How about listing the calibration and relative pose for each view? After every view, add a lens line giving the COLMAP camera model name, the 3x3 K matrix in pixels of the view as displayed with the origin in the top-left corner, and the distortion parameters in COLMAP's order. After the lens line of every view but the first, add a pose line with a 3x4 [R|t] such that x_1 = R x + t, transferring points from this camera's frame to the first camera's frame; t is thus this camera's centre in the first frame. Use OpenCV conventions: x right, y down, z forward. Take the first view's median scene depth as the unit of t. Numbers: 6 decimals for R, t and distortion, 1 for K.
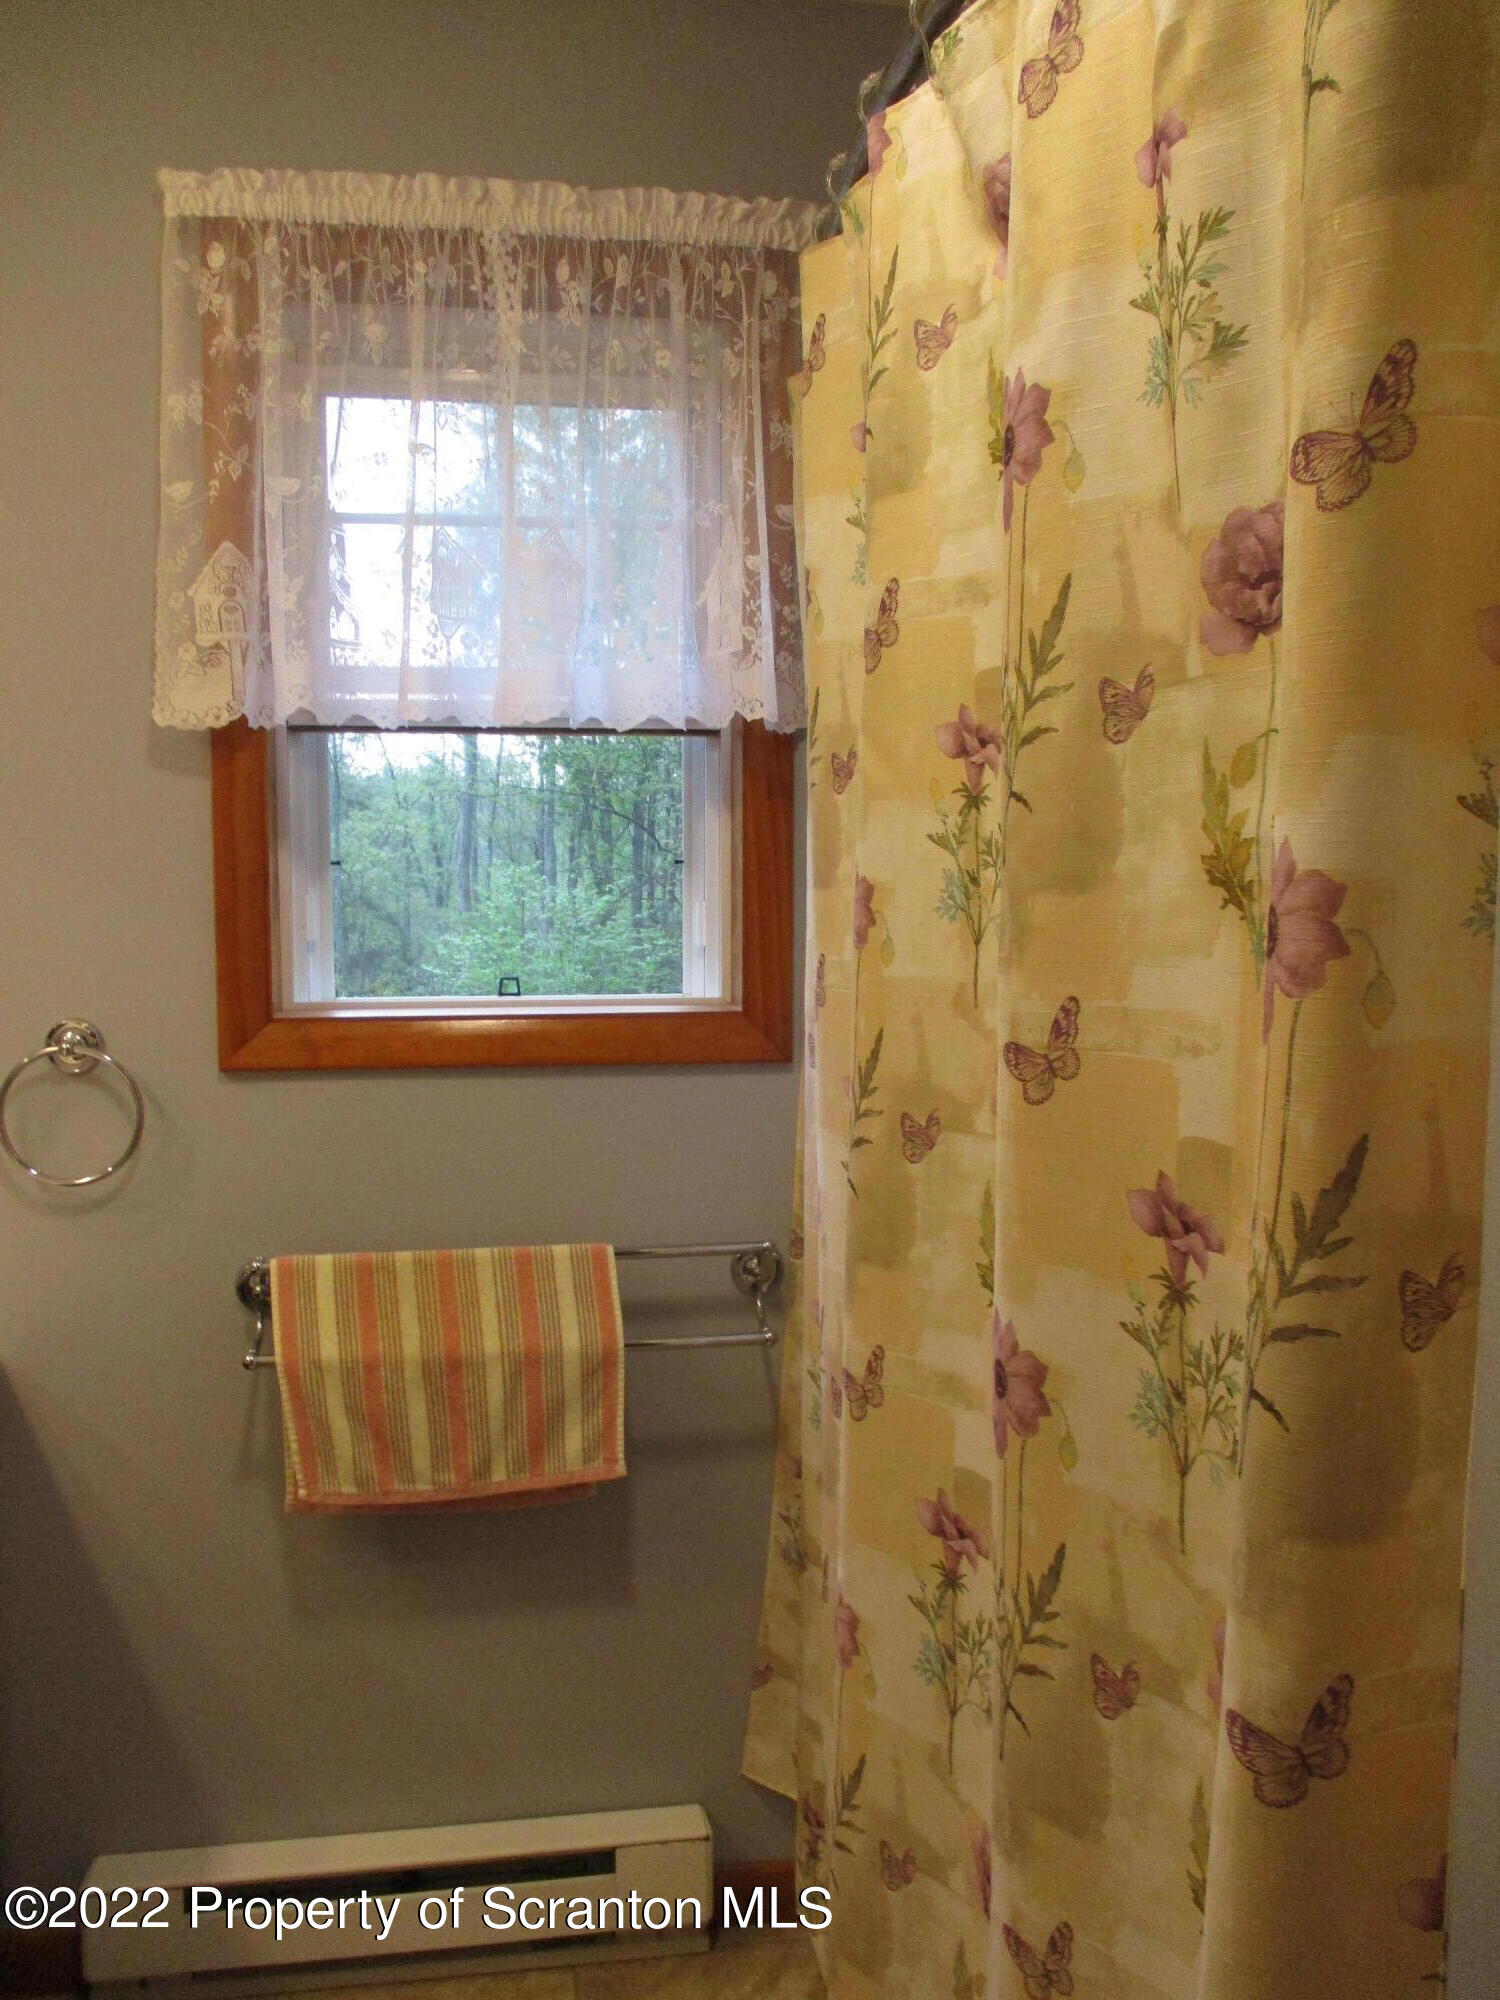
lens RADIAL K [[1669.0, 0, 749.5], [0, 1669.0, 995.2], [0, 0, 1]] dist [-0.040426, 0.022759]
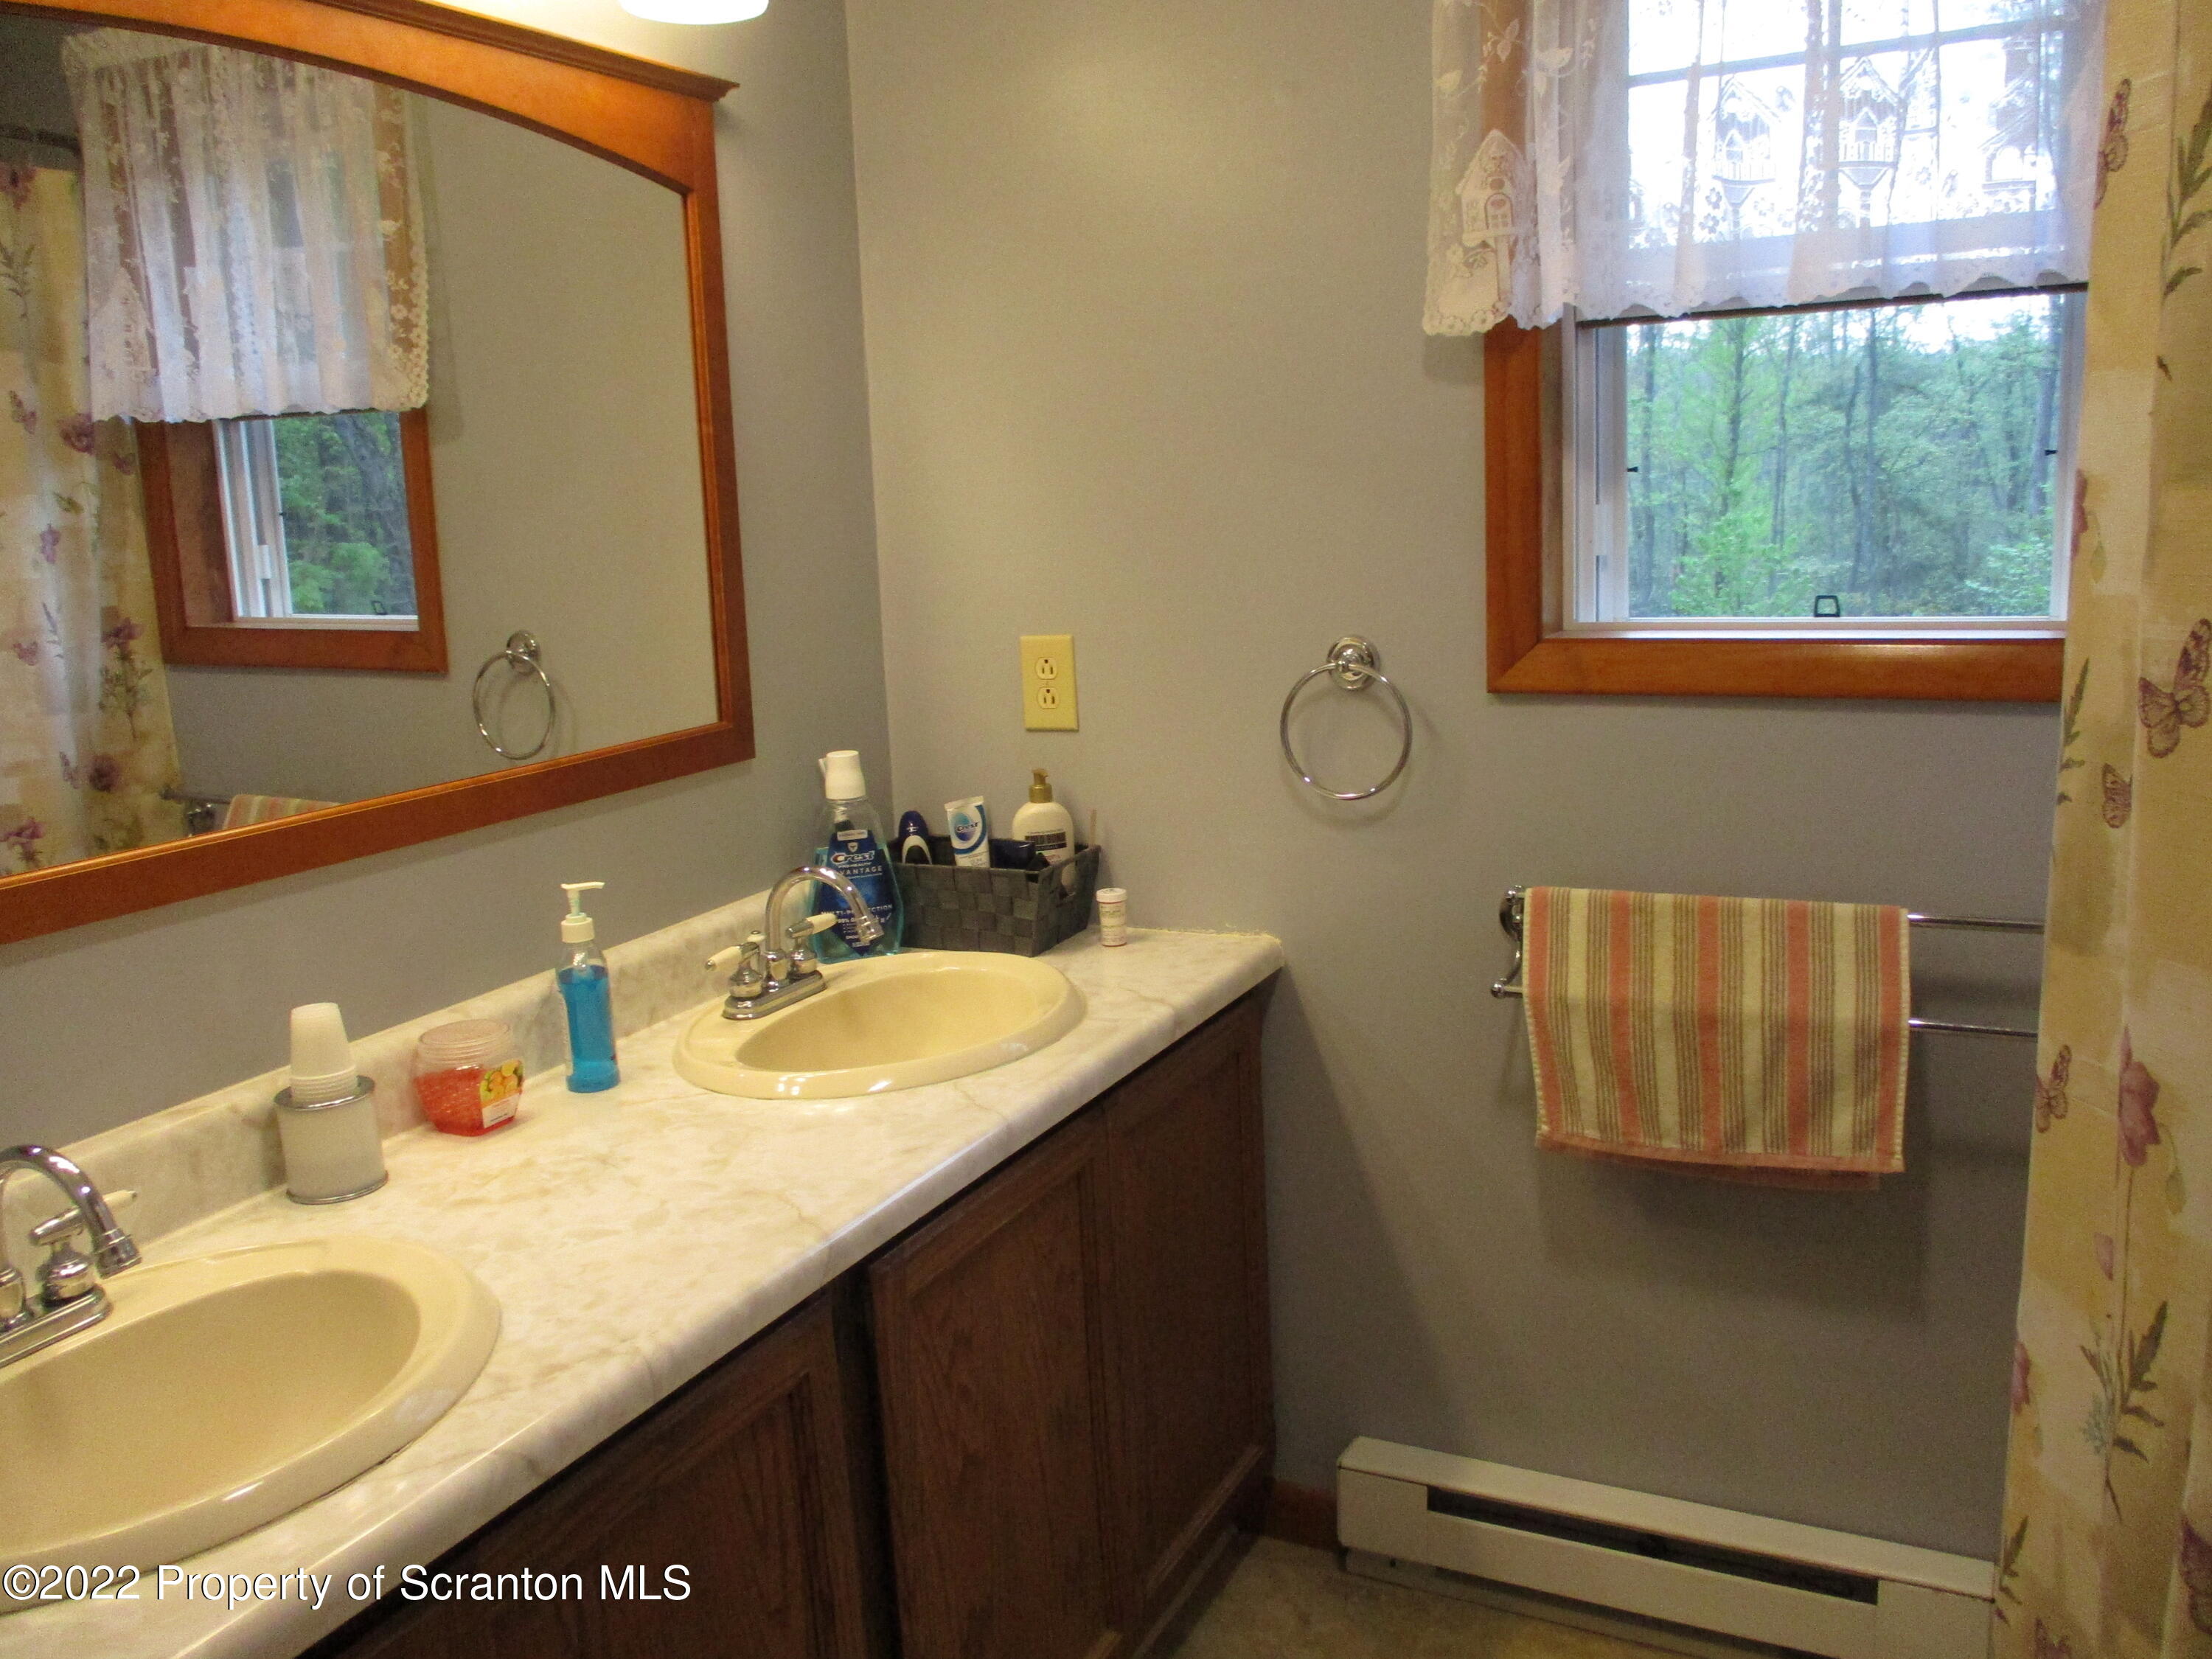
lens RADIAL K [[1845.9, 0, 1101.8], [0, 1845.9, 830.7], [0, 0, 1]] dist [-0.040426, 0.022759]
pose [[0.798660, 0.074415, -0.597164, 0.152447], [-0.004508, 0.993037, 0.117718, 0.000274], [0.601766, -0.091325, 0.793434, 0.003081]]
